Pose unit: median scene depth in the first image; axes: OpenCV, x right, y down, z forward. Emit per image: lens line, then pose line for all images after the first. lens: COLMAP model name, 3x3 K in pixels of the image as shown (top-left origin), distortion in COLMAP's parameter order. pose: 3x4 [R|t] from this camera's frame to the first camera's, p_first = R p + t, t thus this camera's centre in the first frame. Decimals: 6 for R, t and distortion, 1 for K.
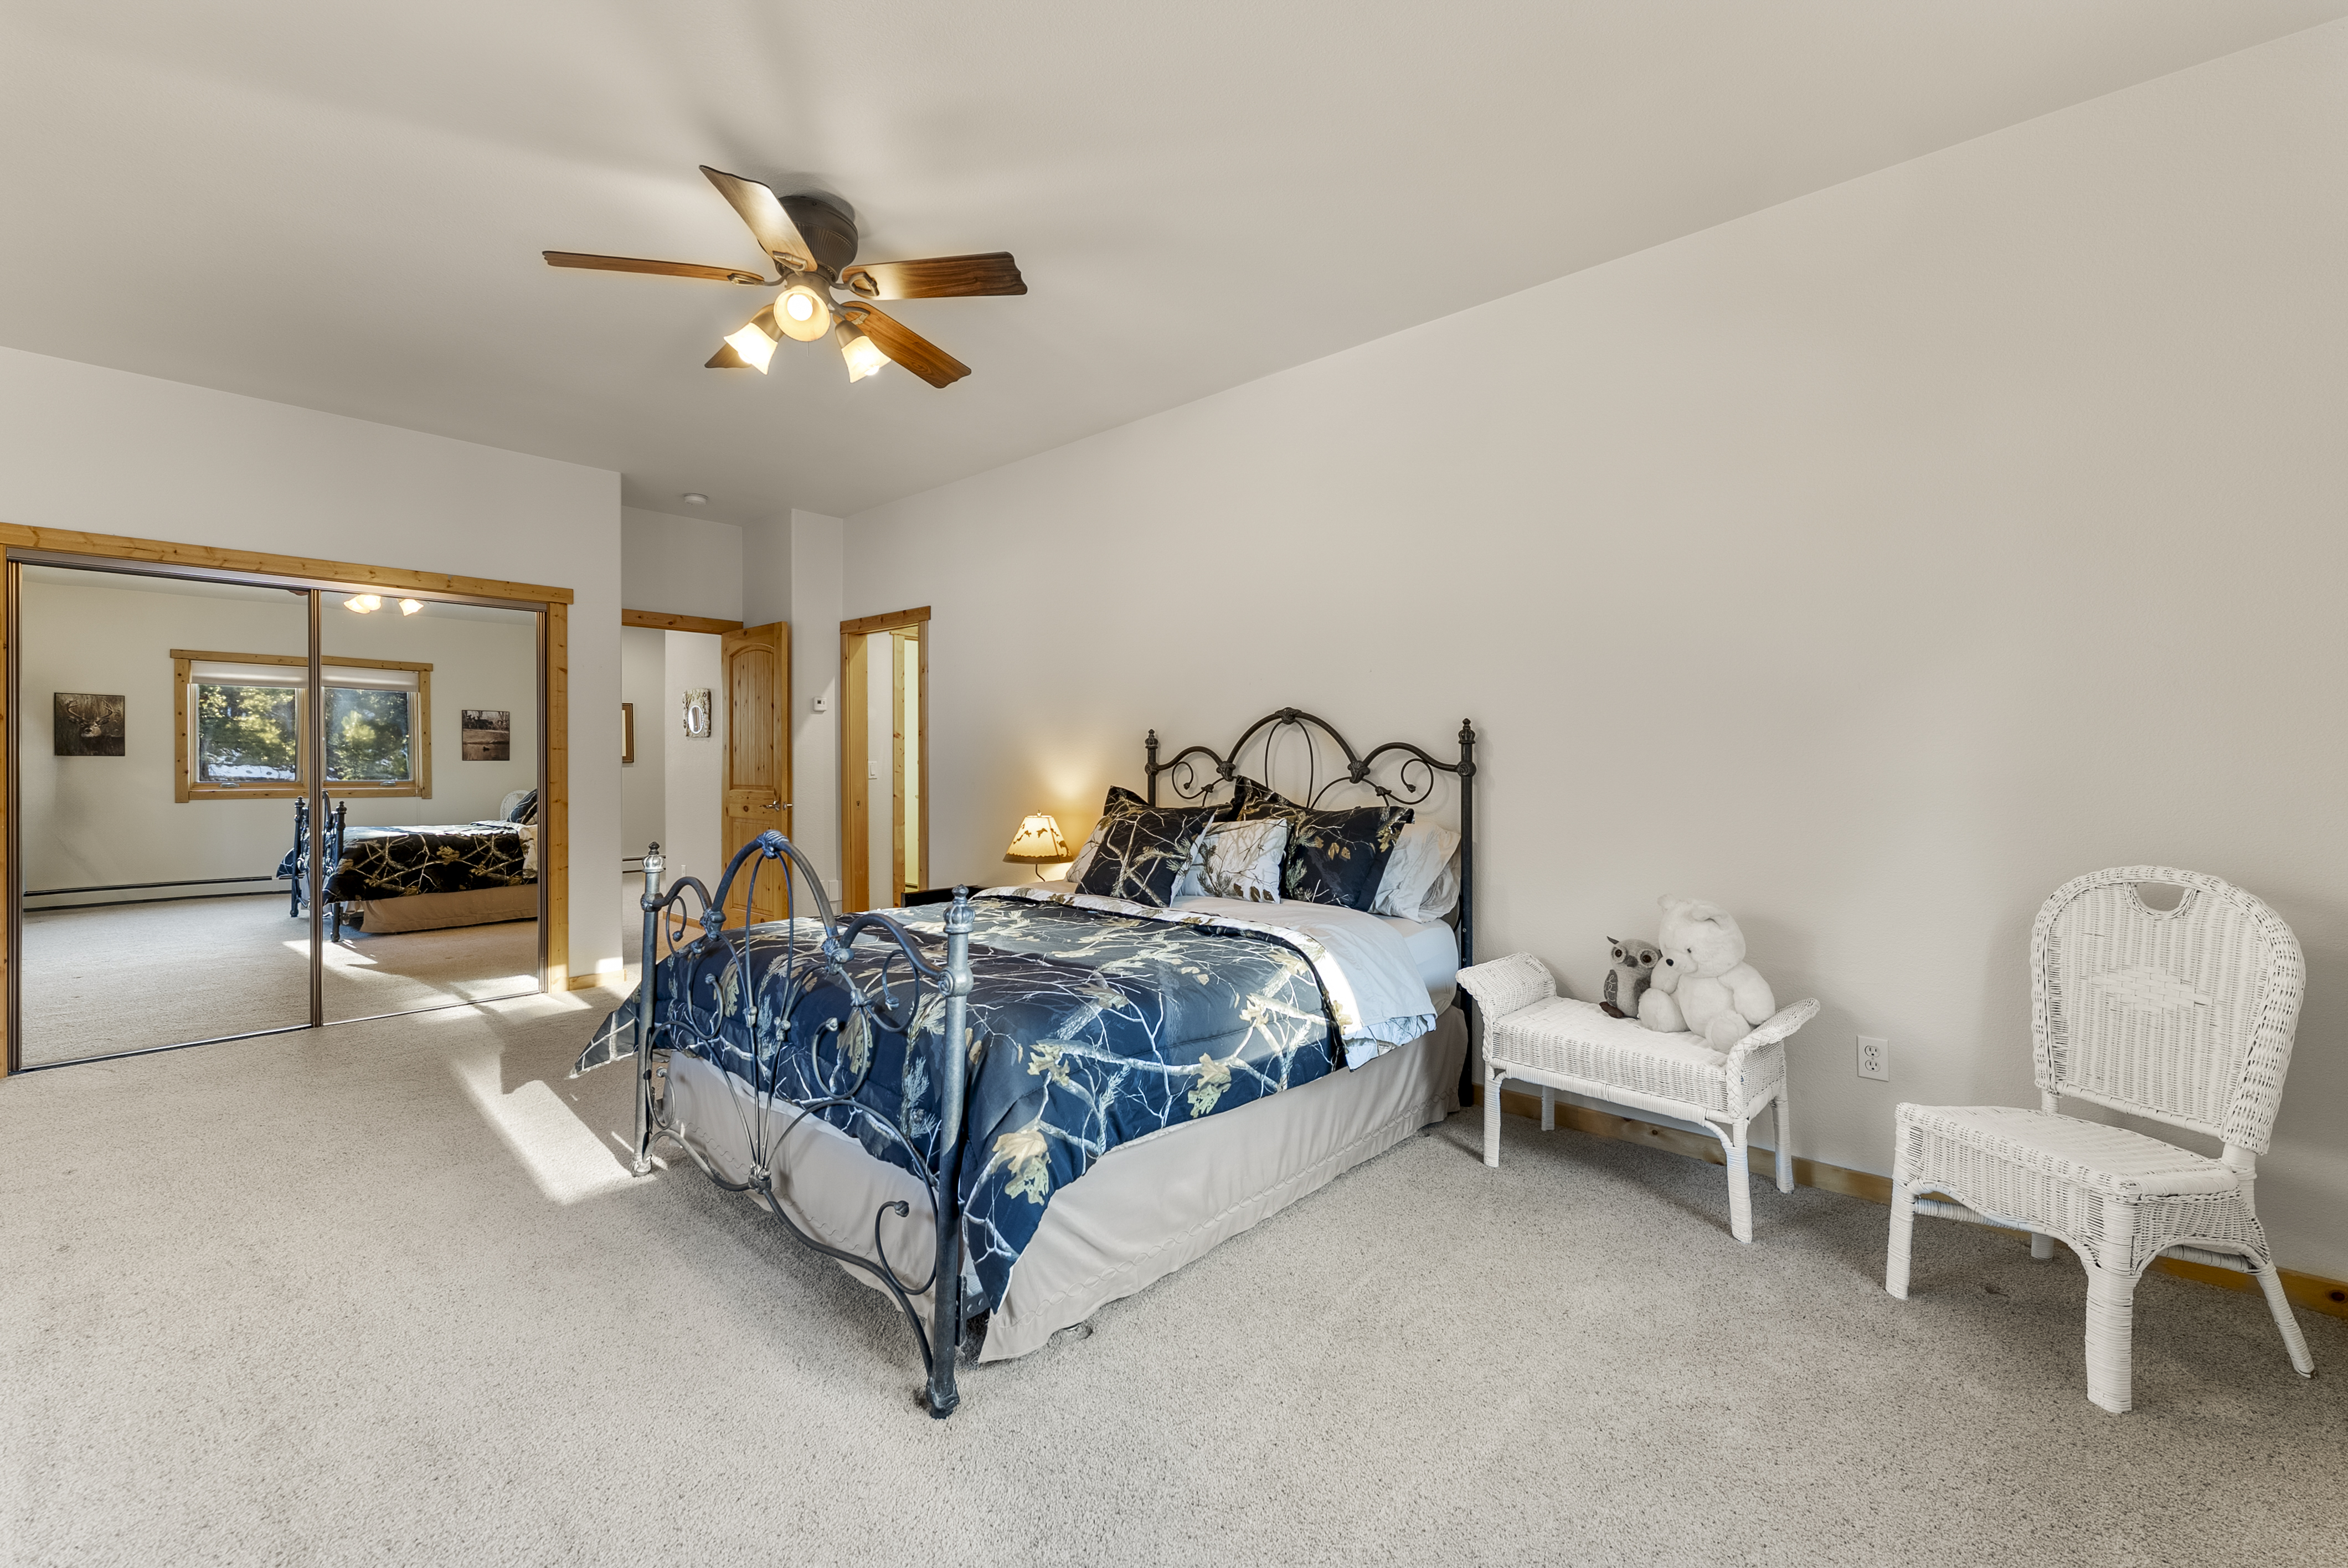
lens RADIAL K [[976.6, 0, 1161.5], [0, 976.6, 753.2], [0, 0, 1]] dist [0.000260, -0.000166]
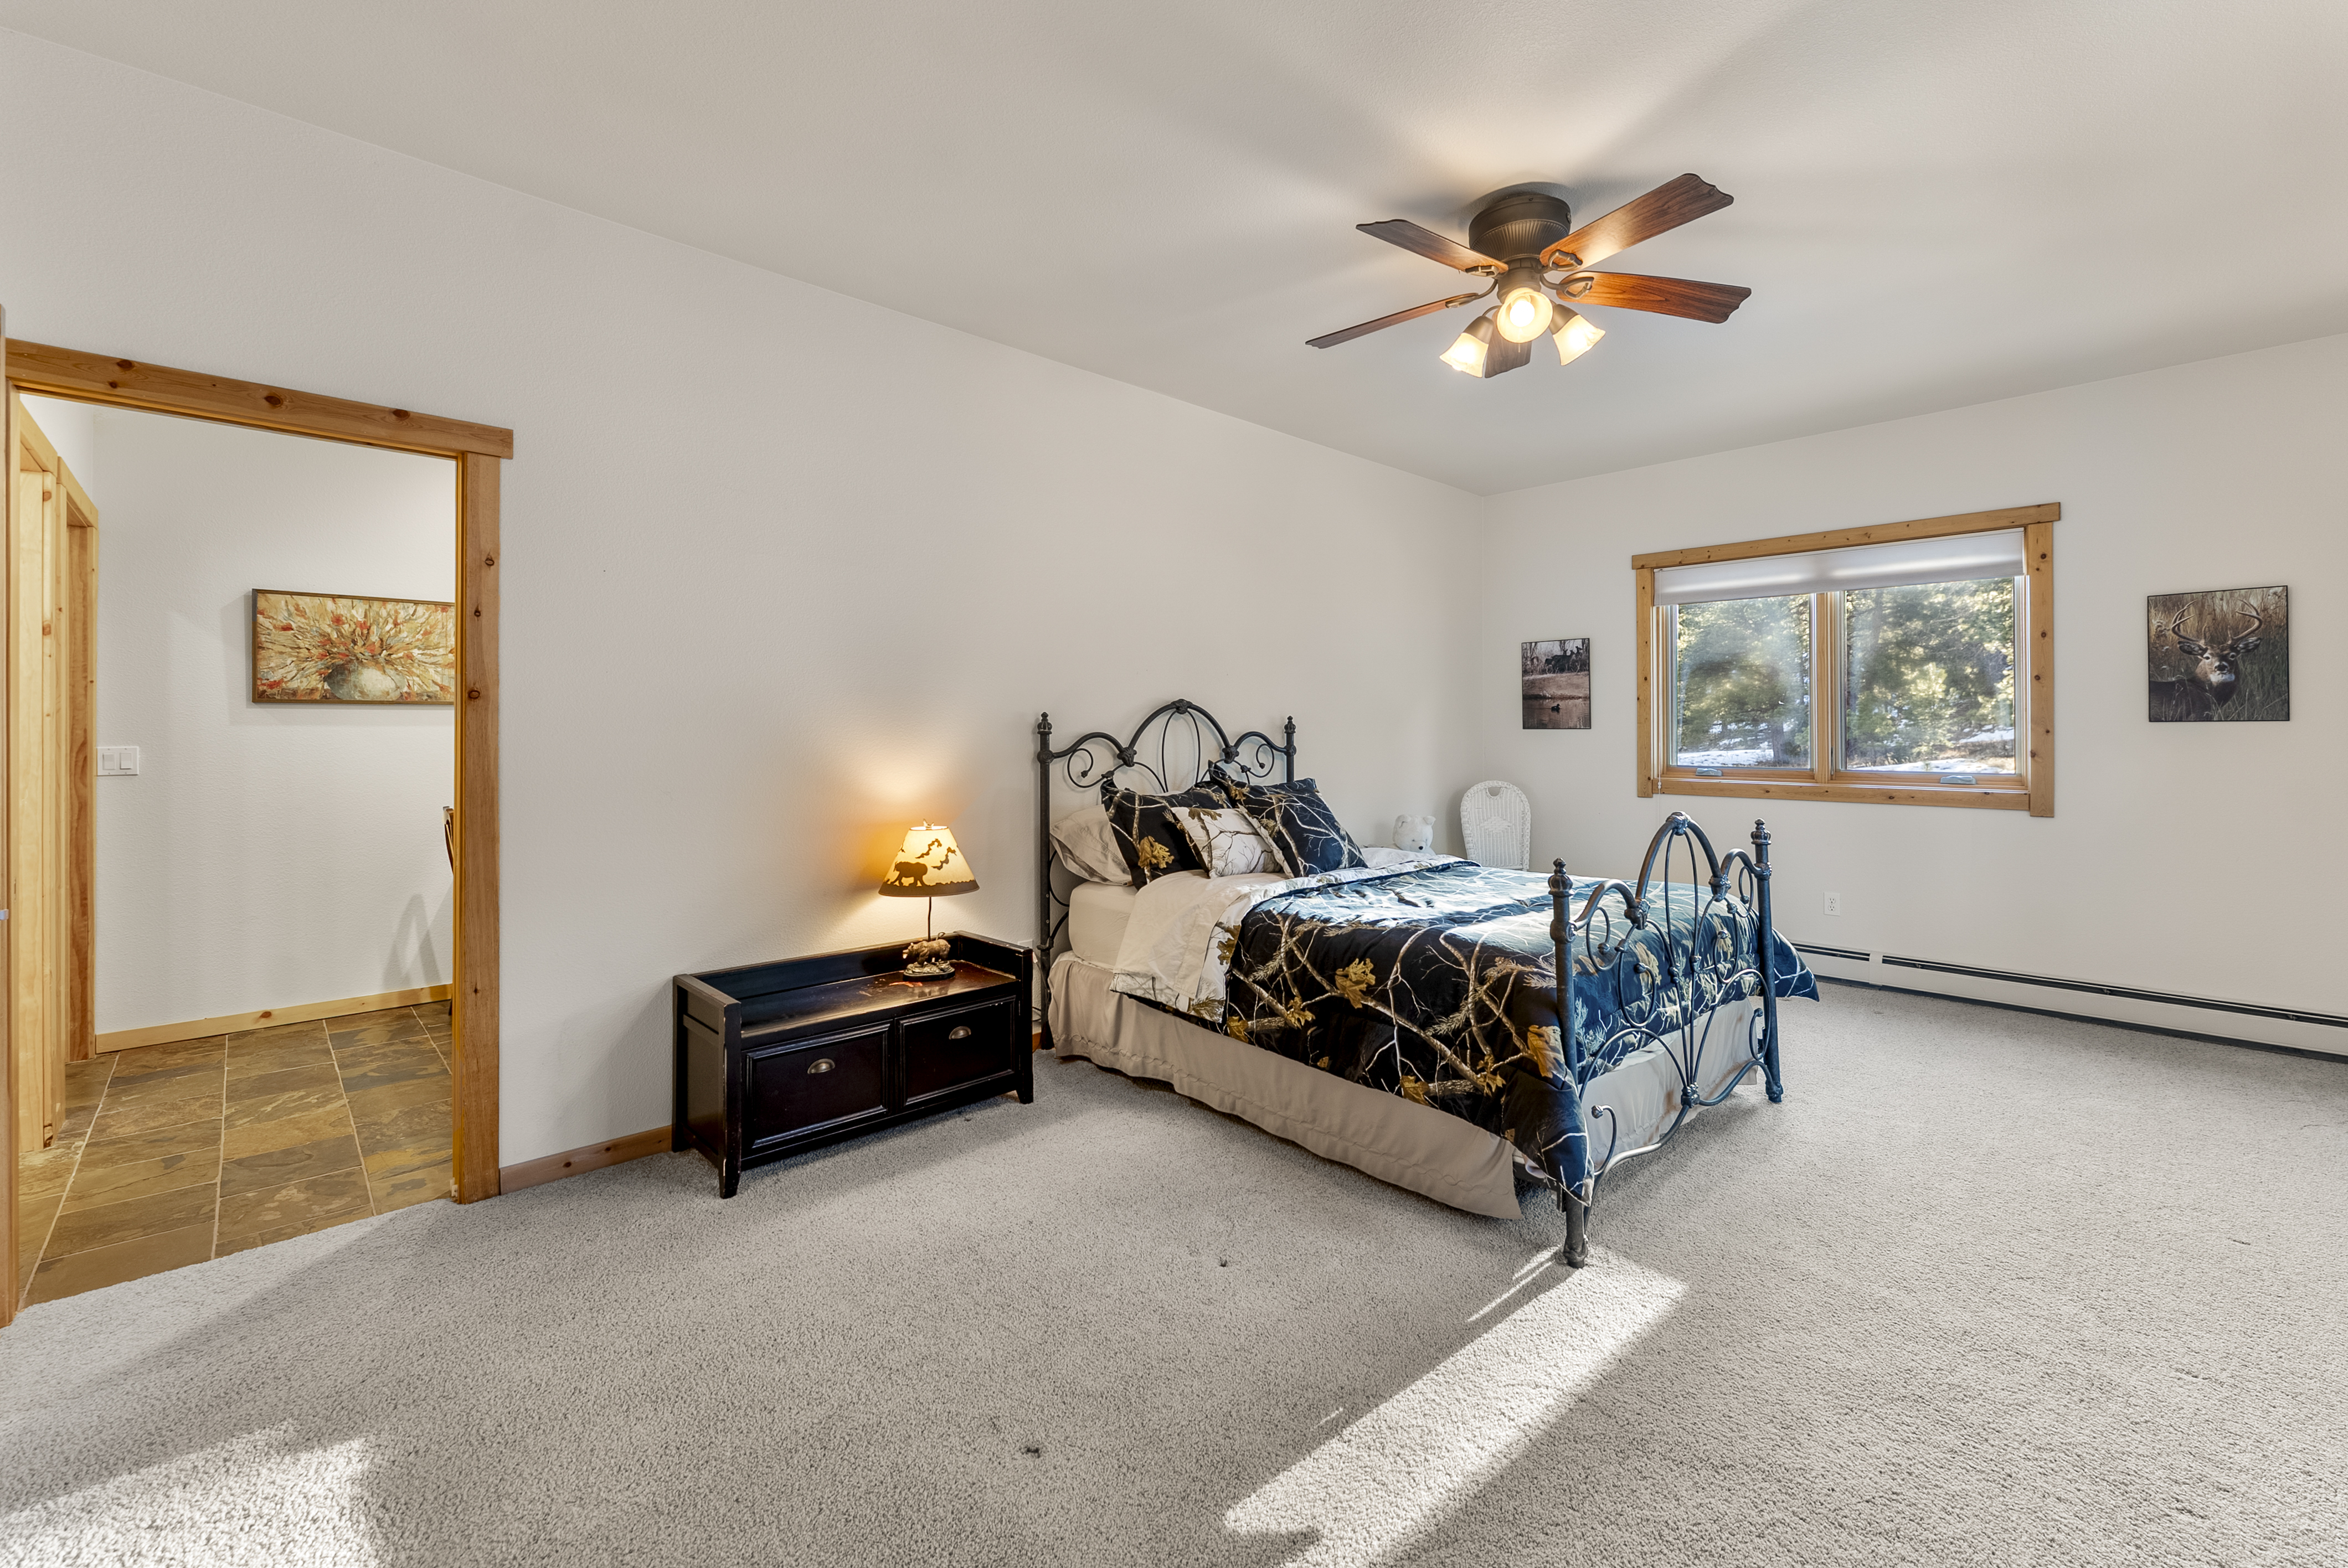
lens RADIAL K [[976.6, 0, 1161.5], [0, 976.6, 753.2], [0, 0, 1]] dist [0.000260, -0.000166]
pose [[0.082078, -0.001744, 0.996624, -0.982011], [0.010244, 0.999947, 0.000906, 0.014398], [-0.996573, 0.010135, 0.082091, 0.925770]]
